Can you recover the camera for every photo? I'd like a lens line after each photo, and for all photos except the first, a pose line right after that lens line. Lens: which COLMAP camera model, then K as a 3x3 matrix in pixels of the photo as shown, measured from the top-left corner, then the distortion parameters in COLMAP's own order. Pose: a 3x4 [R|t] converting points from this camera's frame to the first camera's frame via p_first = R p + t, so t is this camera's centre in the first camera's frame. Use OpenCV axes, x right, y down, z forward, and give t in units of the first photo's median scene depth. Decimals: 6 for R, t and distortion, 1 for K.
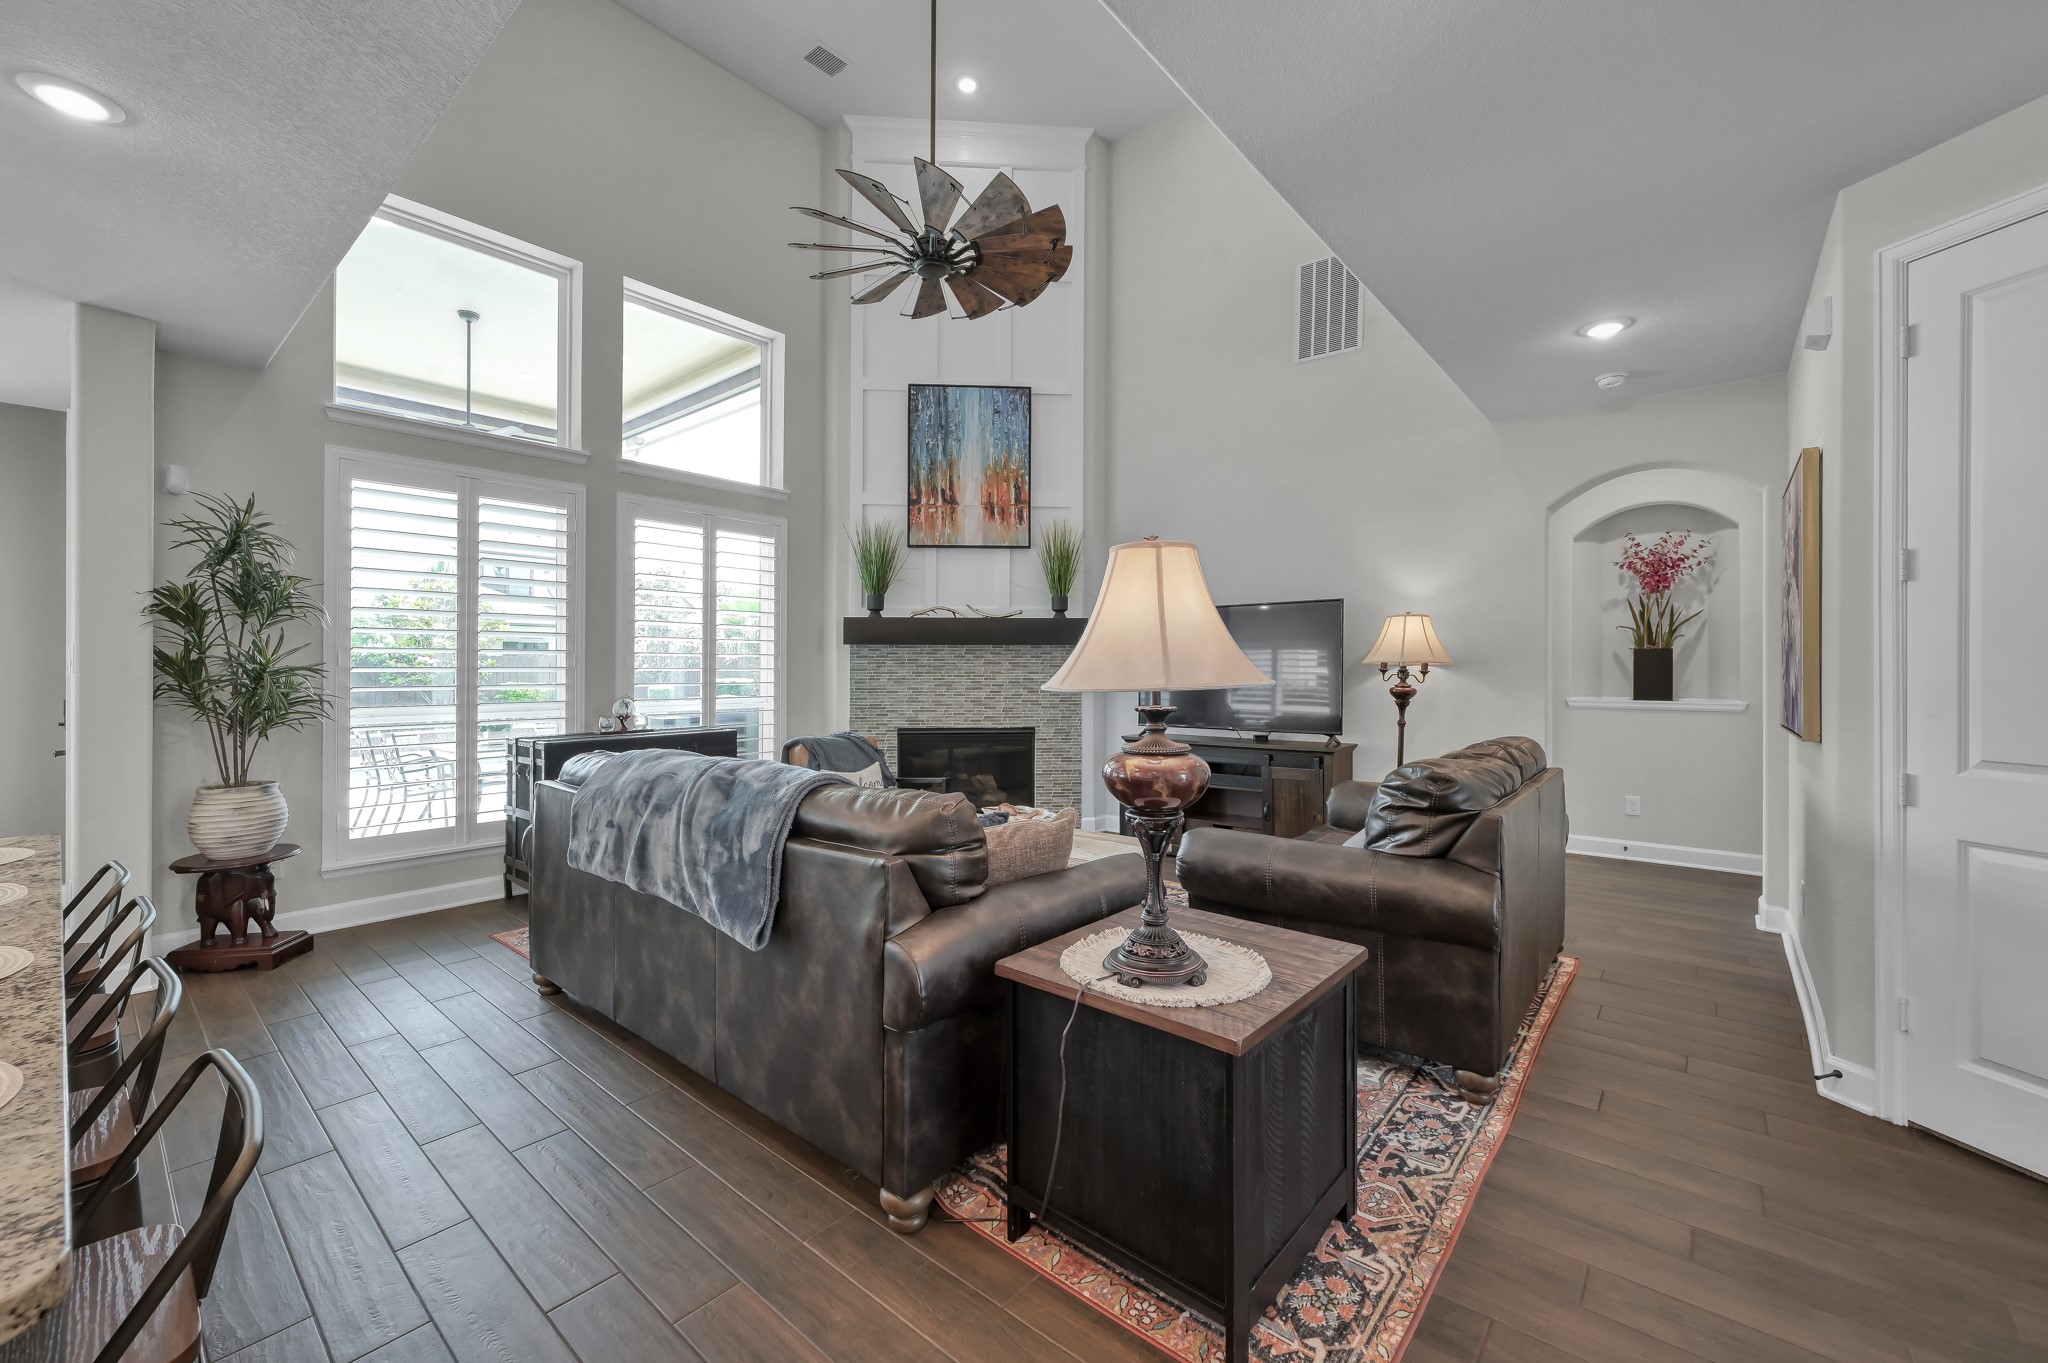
lens RADIAL K [[807.9, 0, 1032.4], [0, 807.9, 669.6], [0, 0, 1]] dist [-0.001172, 0.000270]
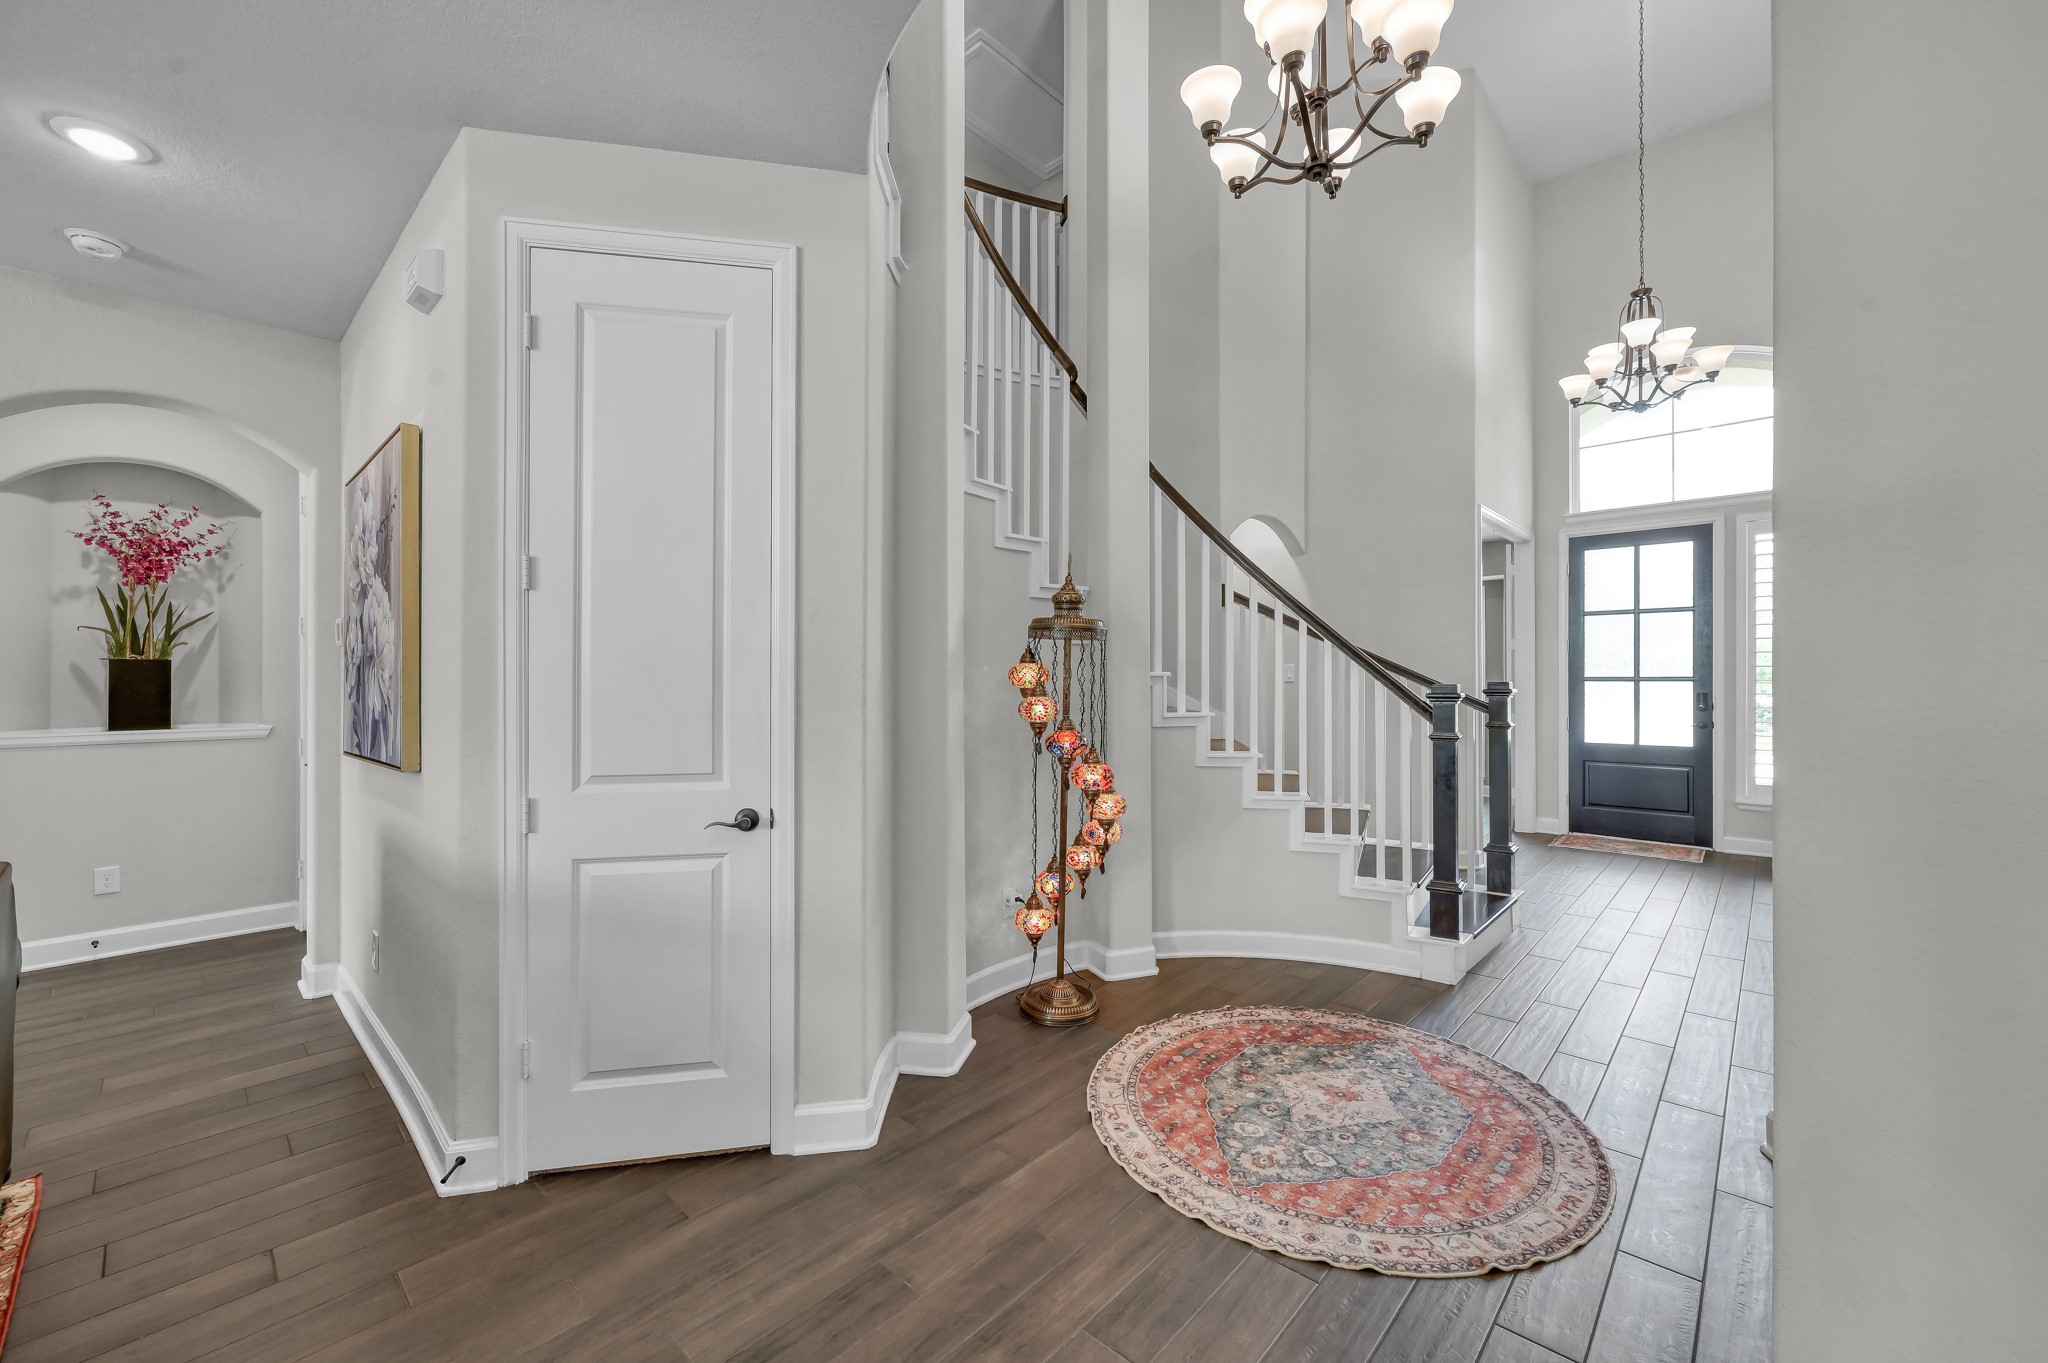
lens RADIAL K [[807.9, 0, 1015.6], [0, 807.9, 673.7], [0, 0, 1]] dist [-0.001172, 0.000270]
pose [[0.055428, 0.005852, 0.998446, 0.104517], [0.008719, 0.999942, -0.006345, -0.001824], [-0.998425, 0.009057, 0.055374, 0.215315]]
